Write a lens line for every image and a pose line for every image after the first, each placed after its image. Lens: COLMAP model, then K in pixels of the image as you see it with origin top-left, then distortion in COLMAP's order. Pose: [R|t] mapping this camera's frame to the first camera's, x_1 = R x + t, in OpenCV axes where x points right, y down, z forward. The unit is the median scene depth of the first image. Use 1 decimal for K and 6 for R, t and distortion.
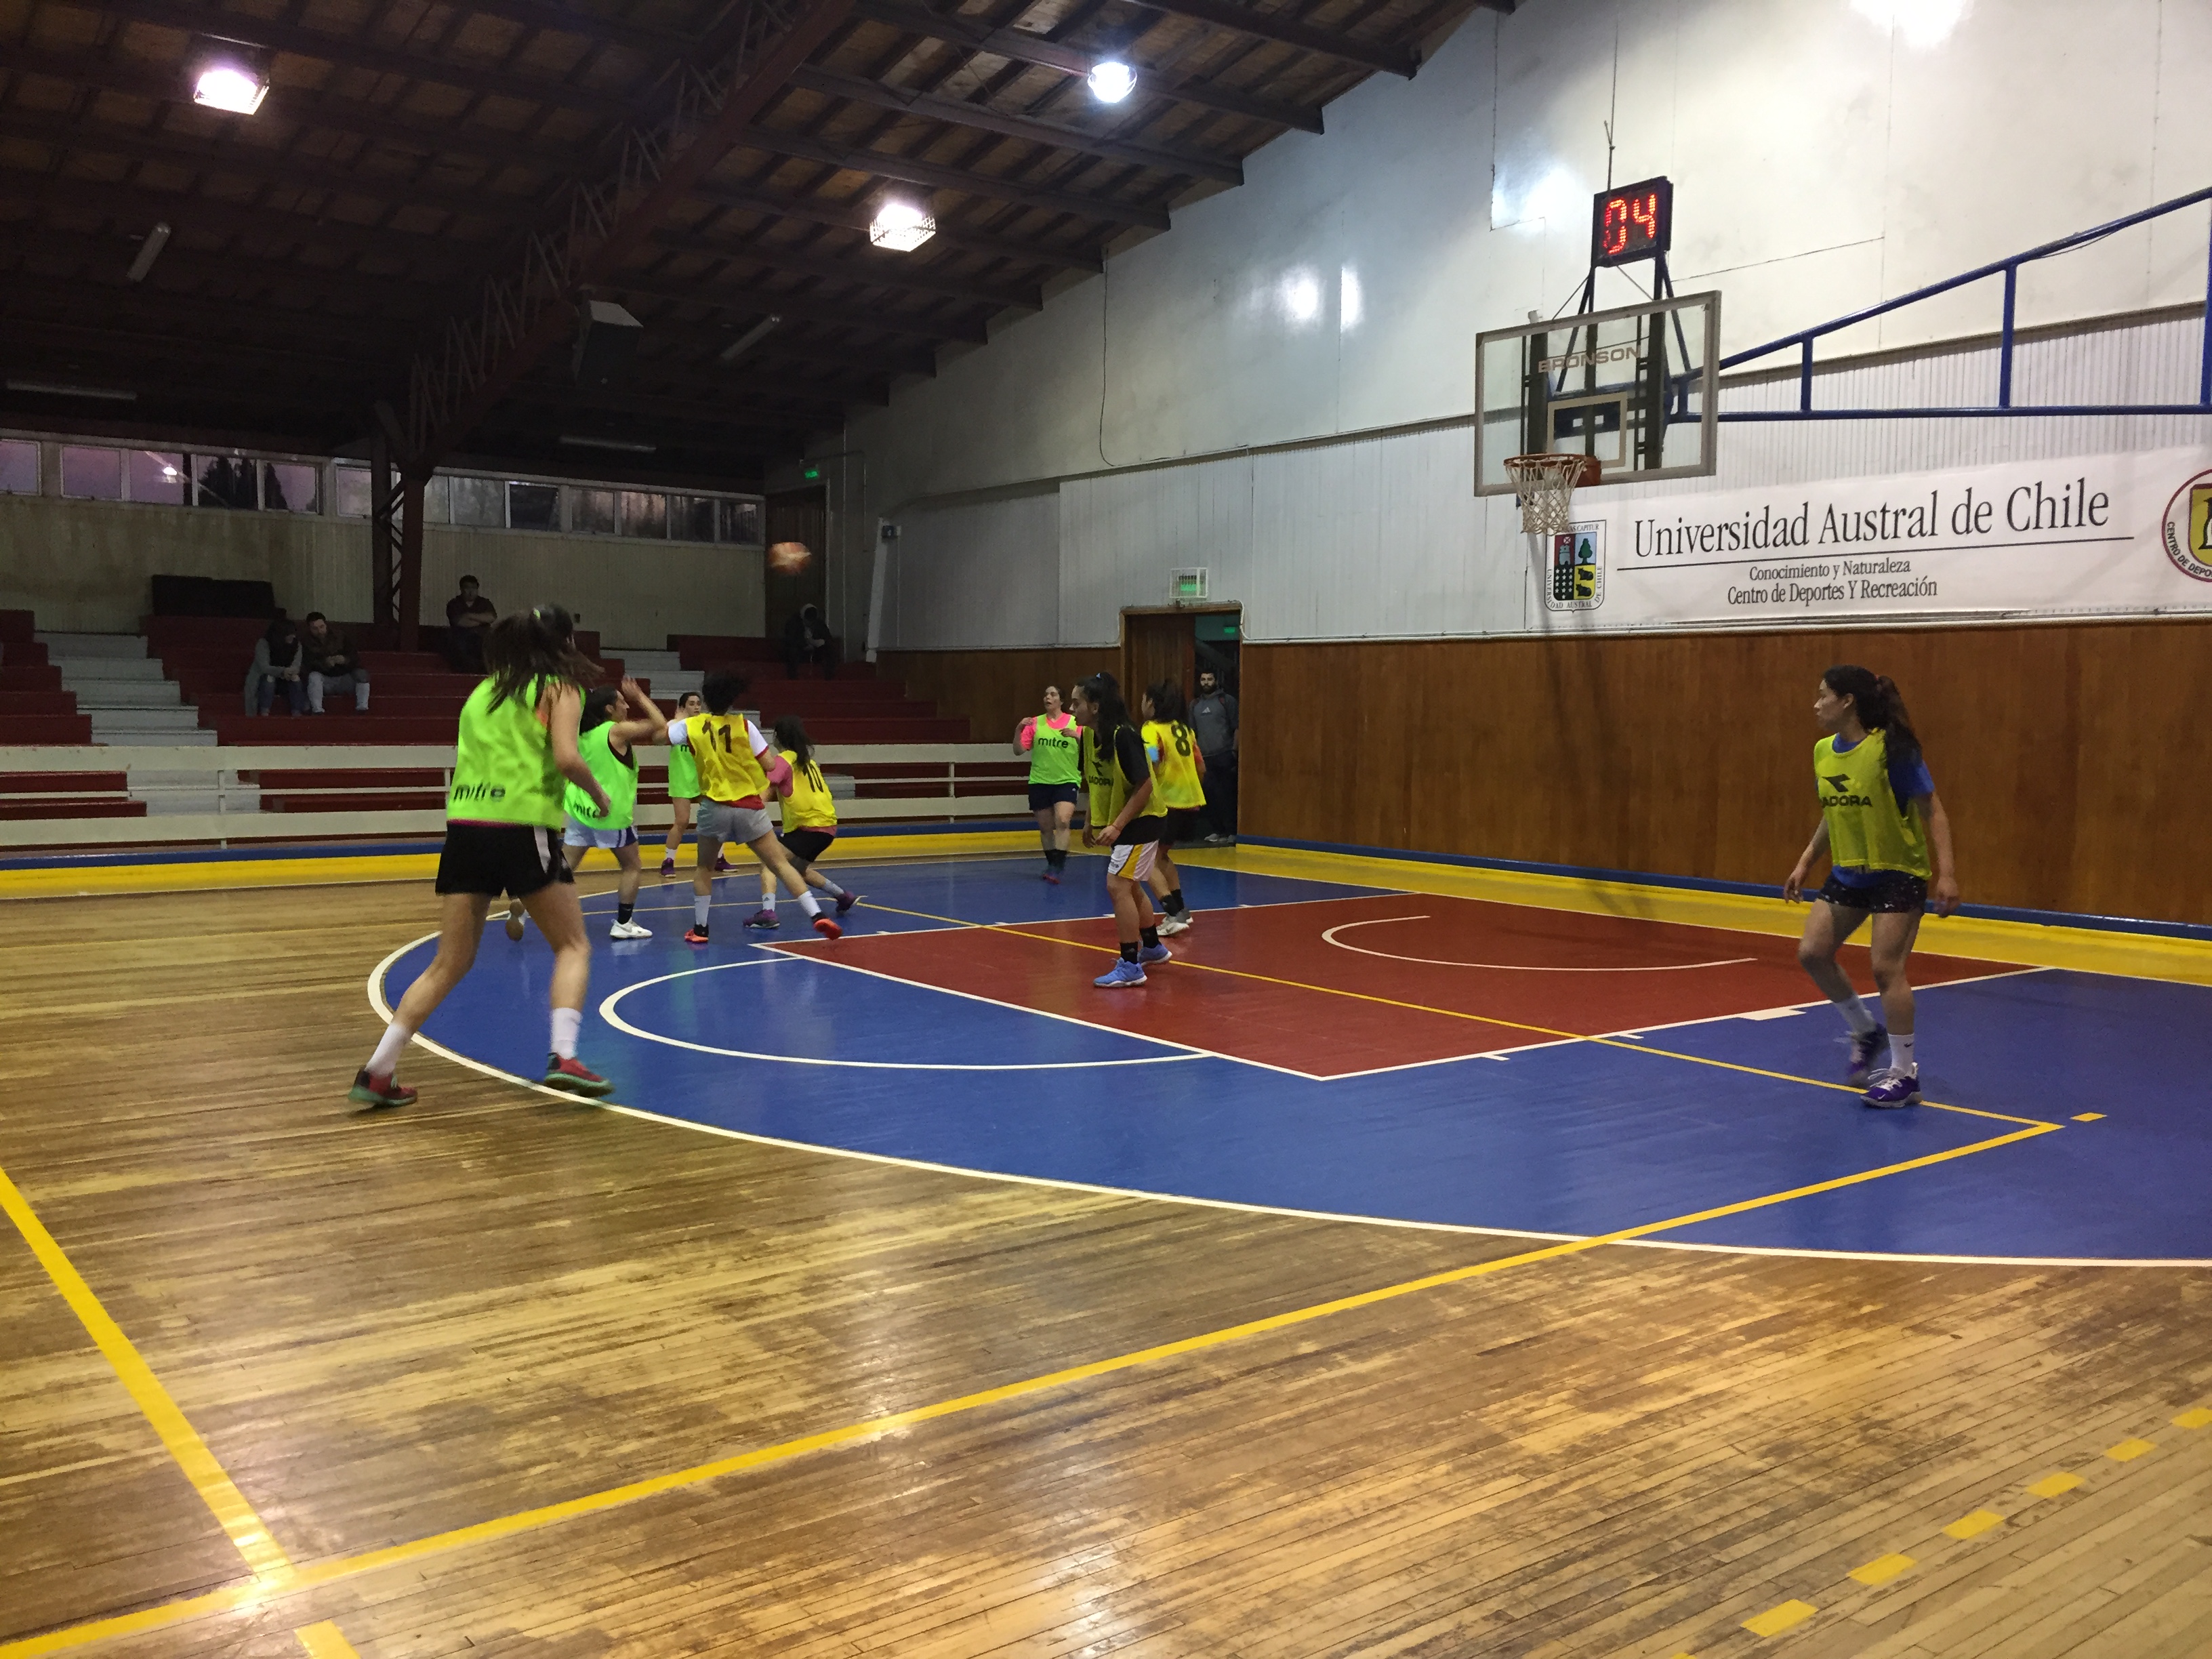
lens RADIAL K [[1878.3, 0, 1107.5], [0, 1878.3, 838.9], [0, 0, 1]] dist [0.087286, -0.113376]
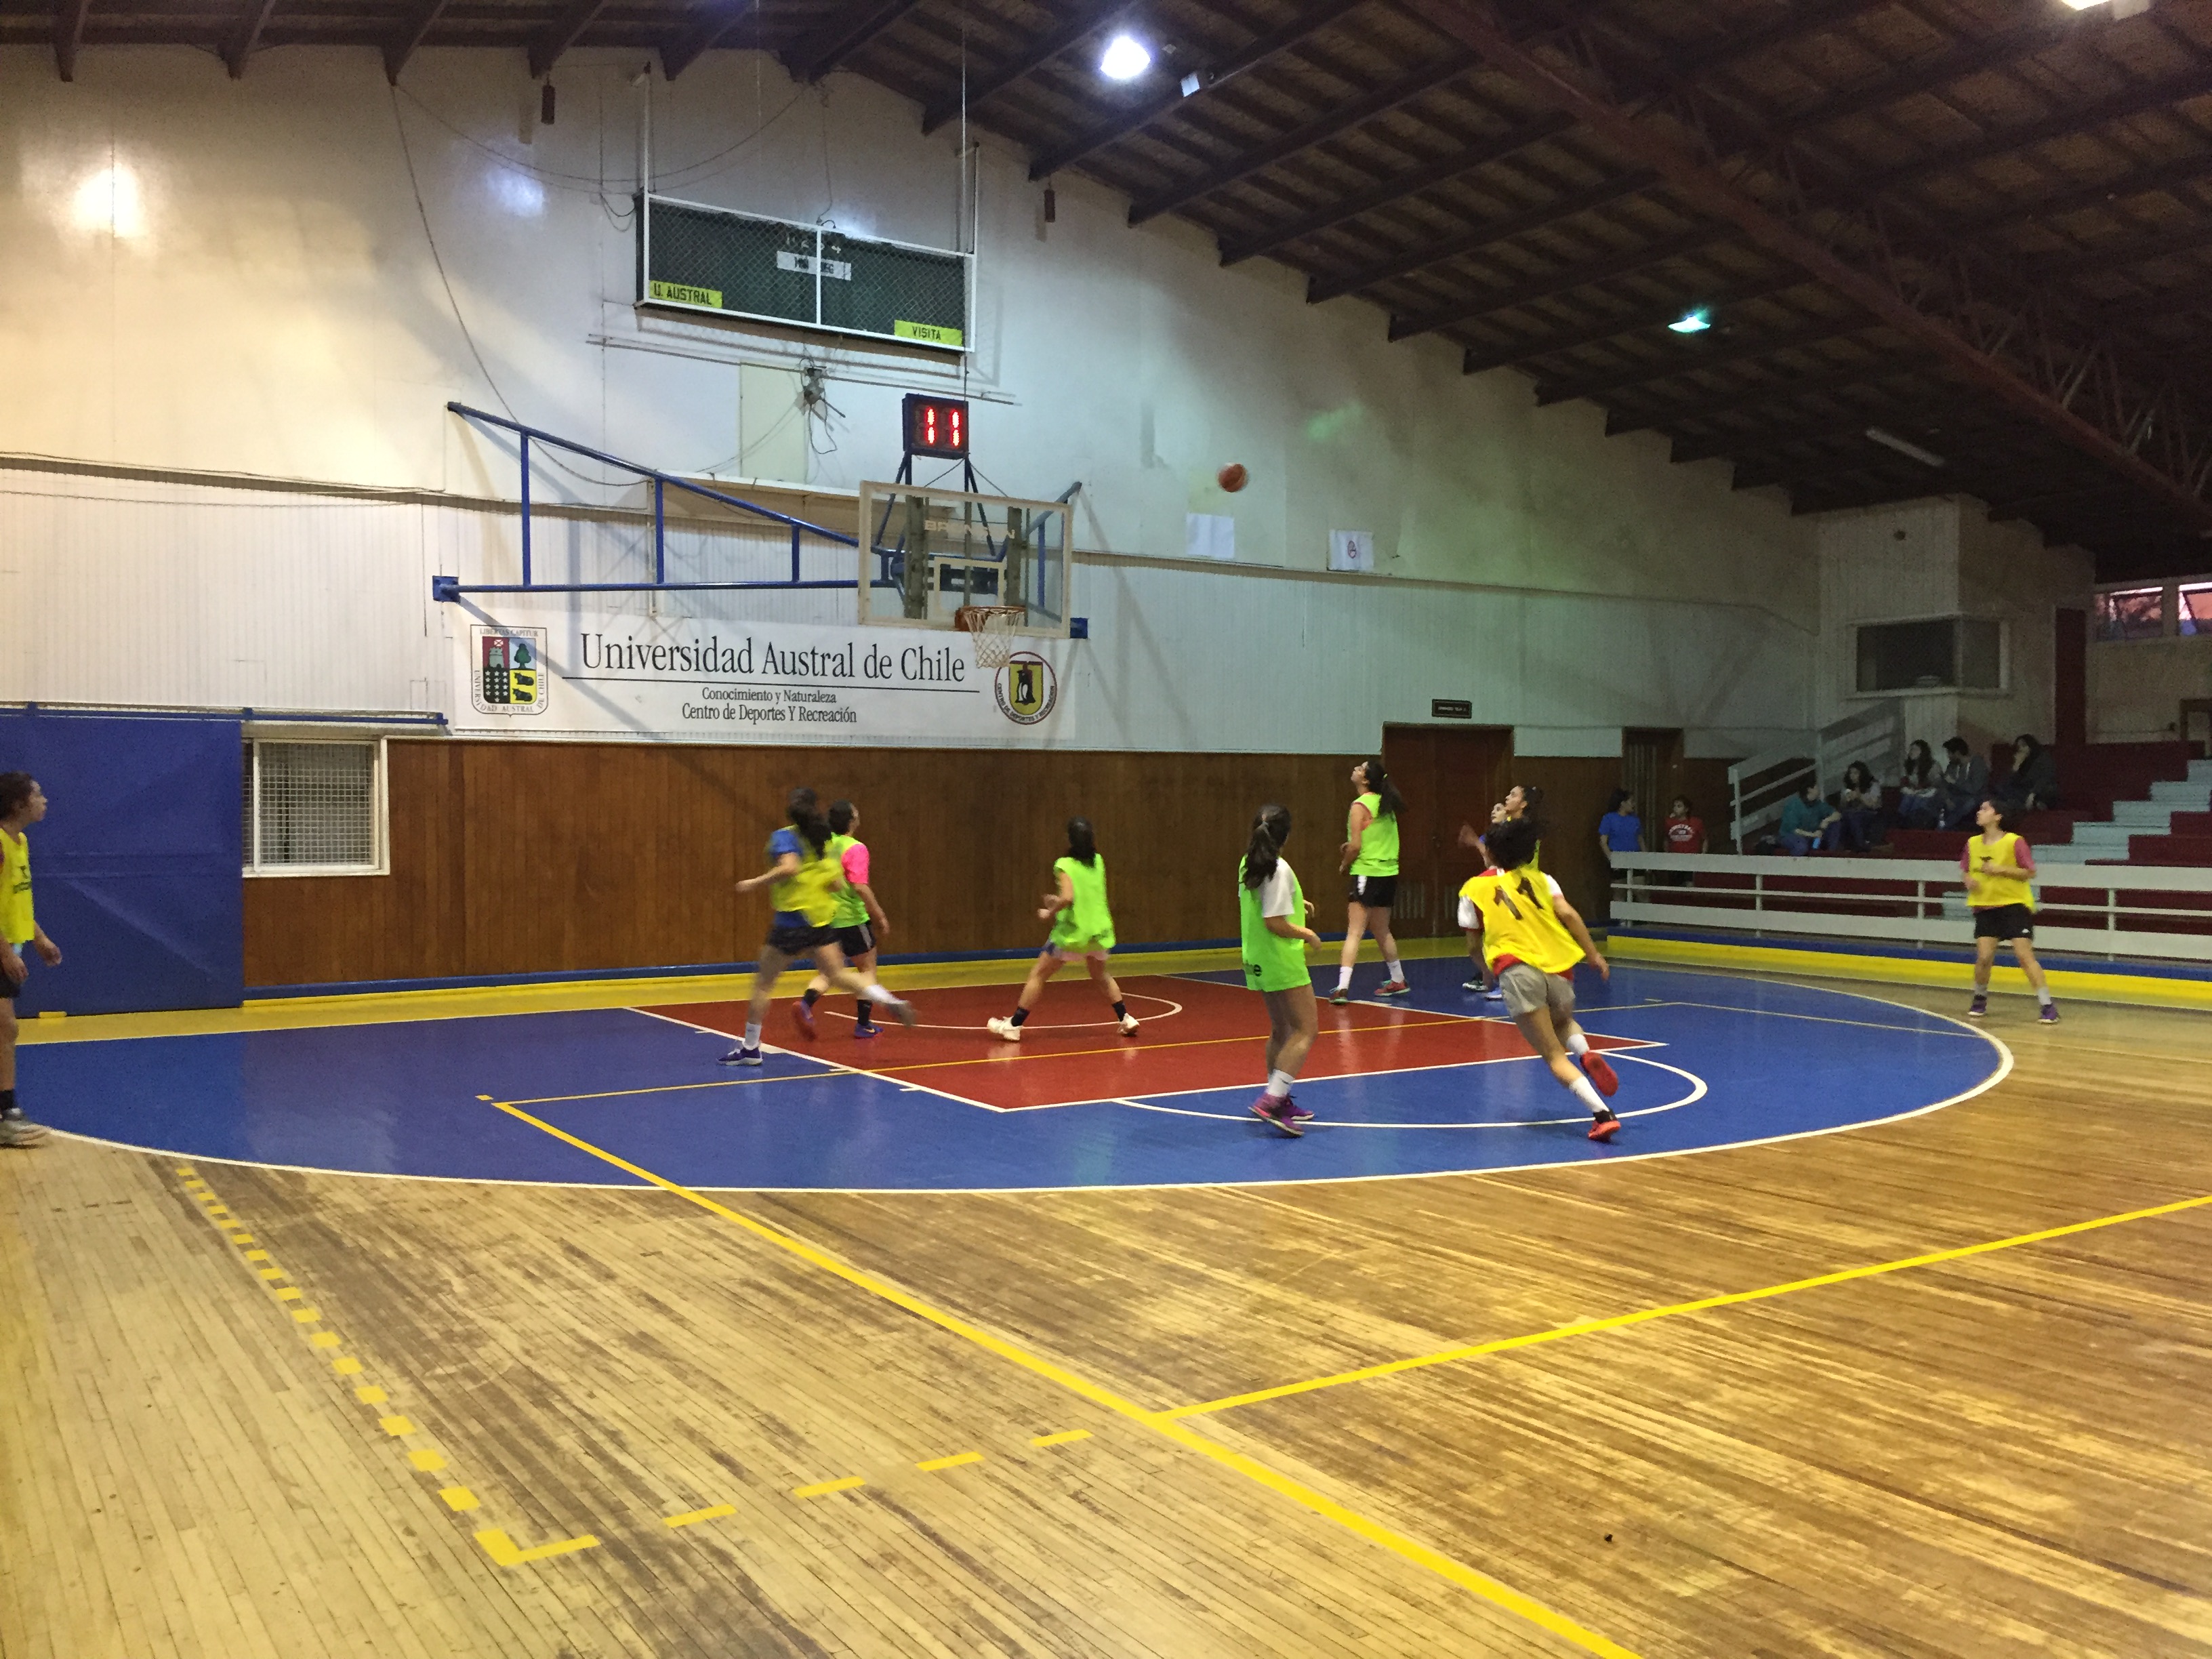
lens RADIAL K [[1879.2, 0, 1110.6], [0, 1879.2, 828.0], [0, 0, 1]] dist [0.092364, -0.124230]
pose [[0.085344, -0.034815, 0.995743, -2.544181], [0.072651, 0.996946, 0.028630, -0.236280], [-0.993699, 0.069898, 0.087613, 2.132654]]
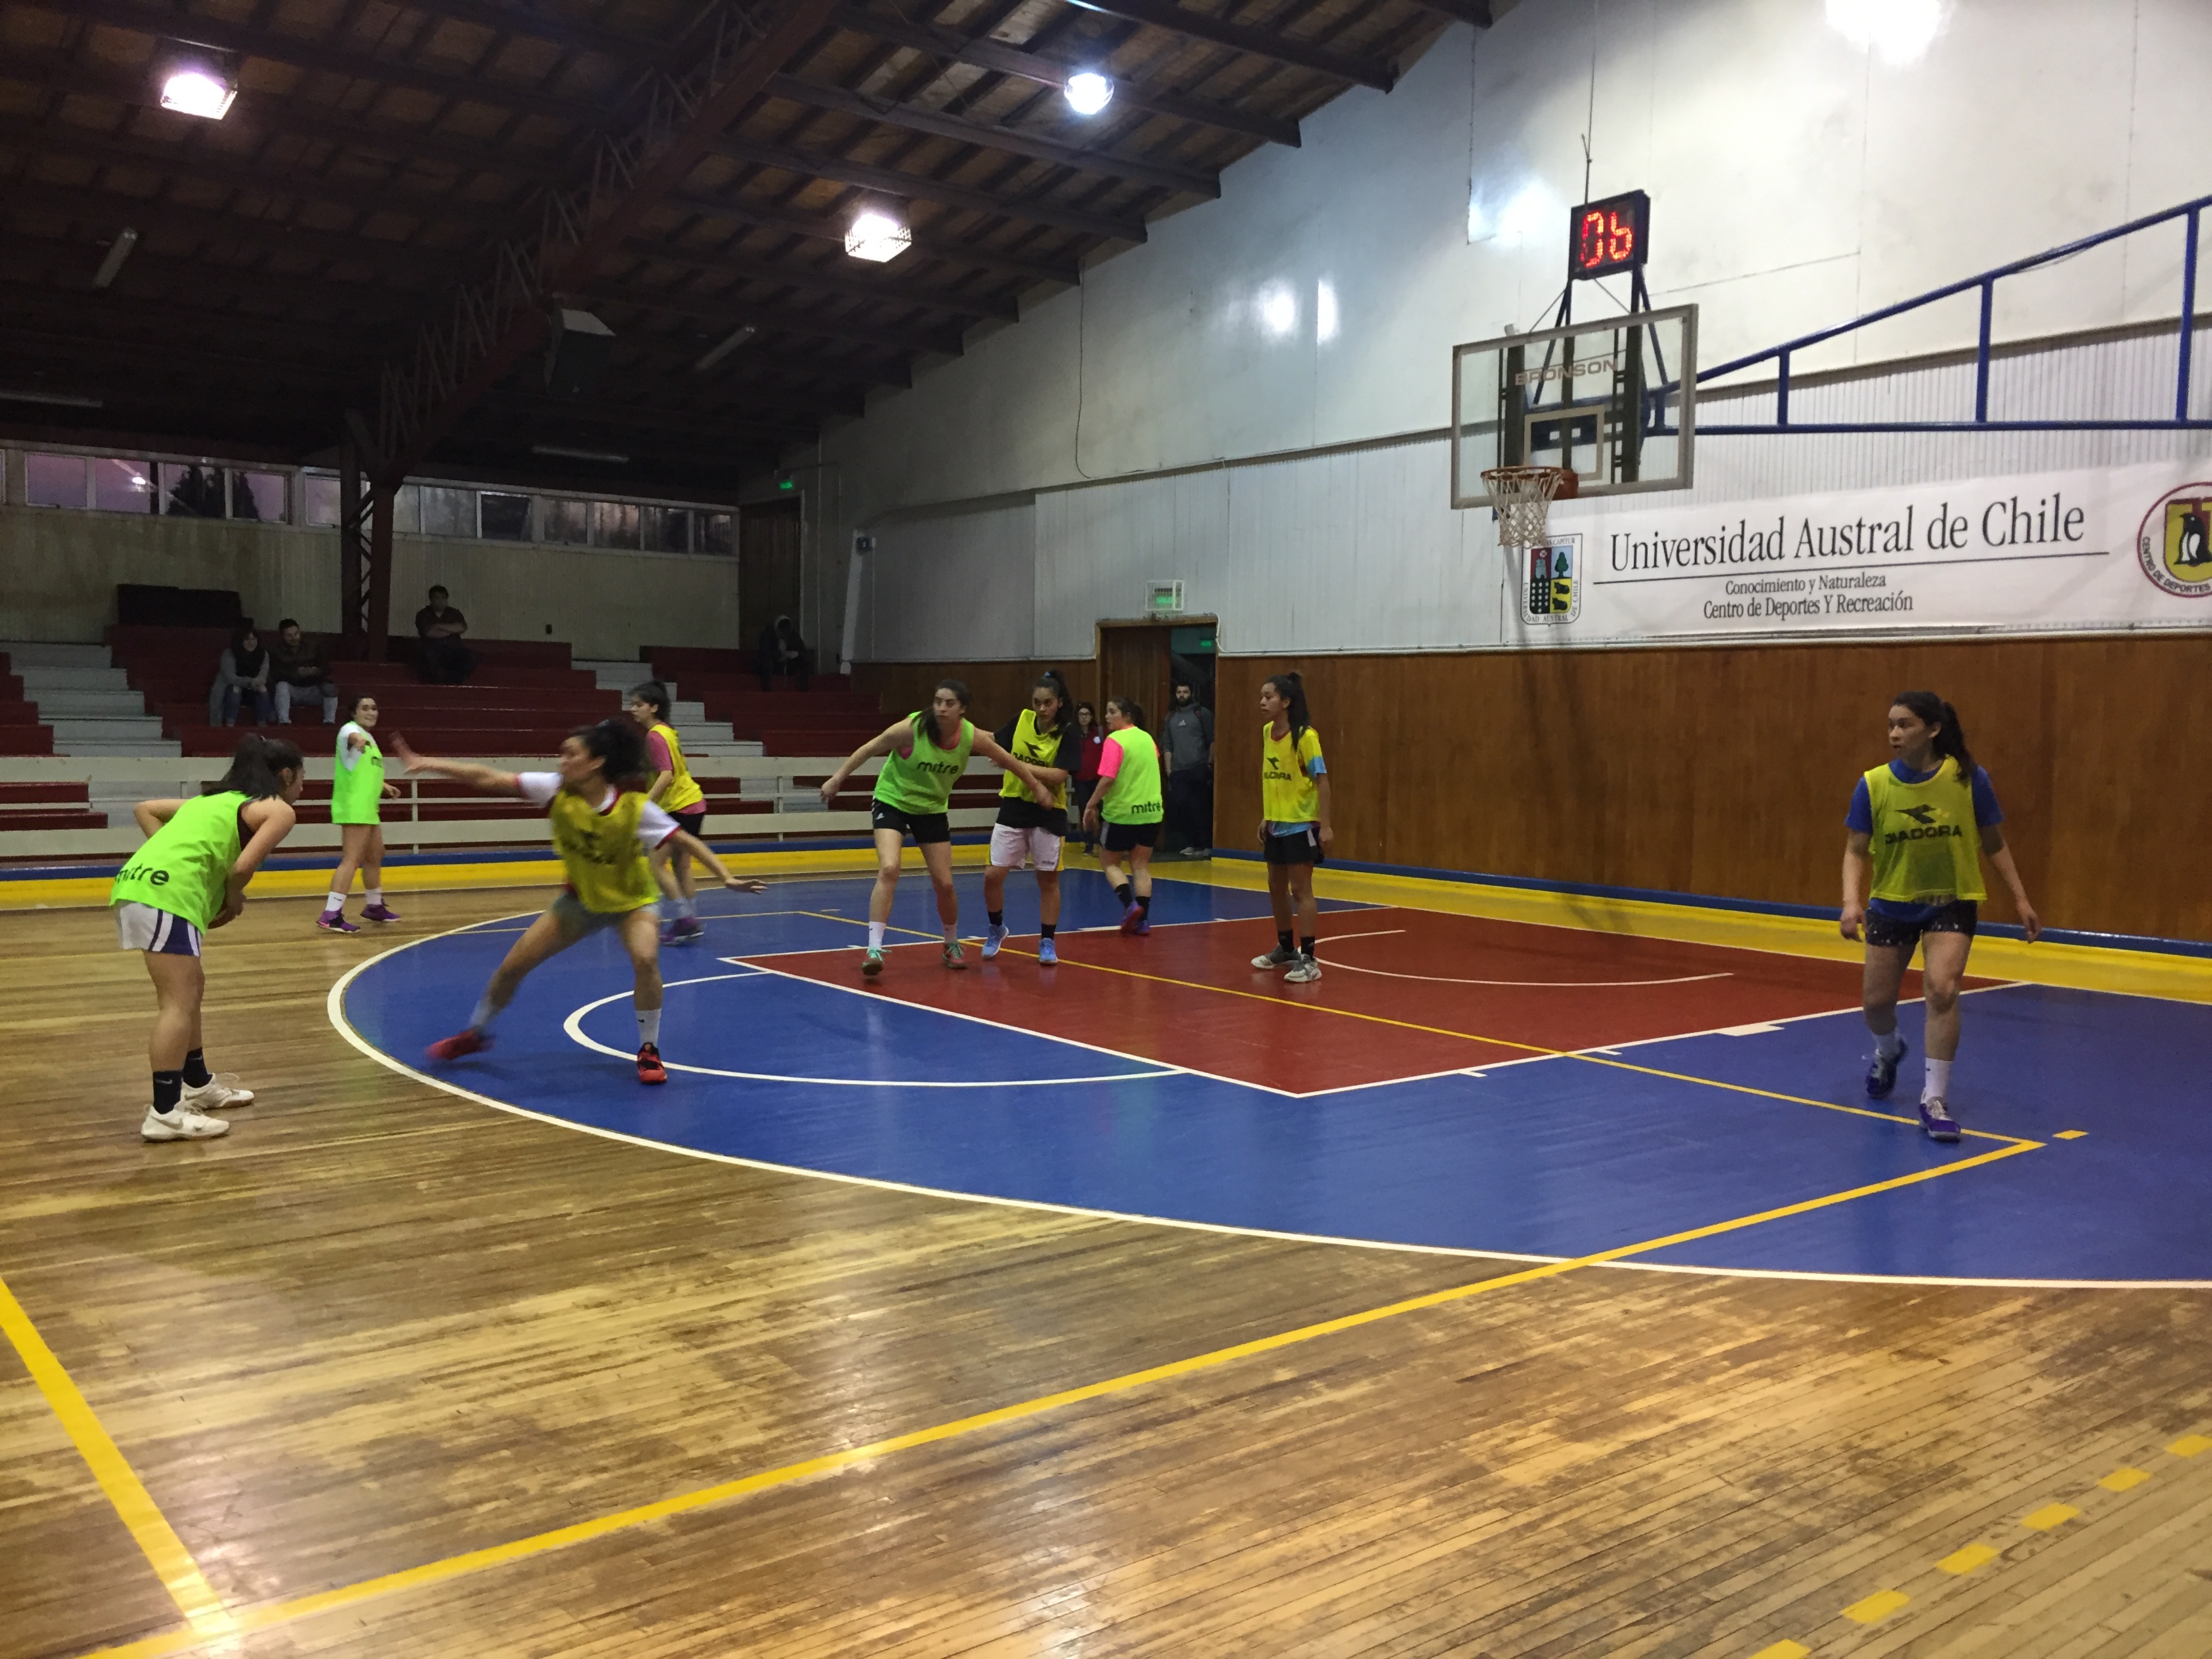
lens RADIAL K [[1876.1, 0, 1109.7], [0, 1876.1, 846.3], [0, 0, 1]] dist [0.089659, -0.117945]
pose [[0.999903, 0.001515, 0.013842, 0.001905], [-0.001471, 0.999994, -0.003218, -0.000170], [-0.013846, 0.003197, 0.999899, 0.024457]]
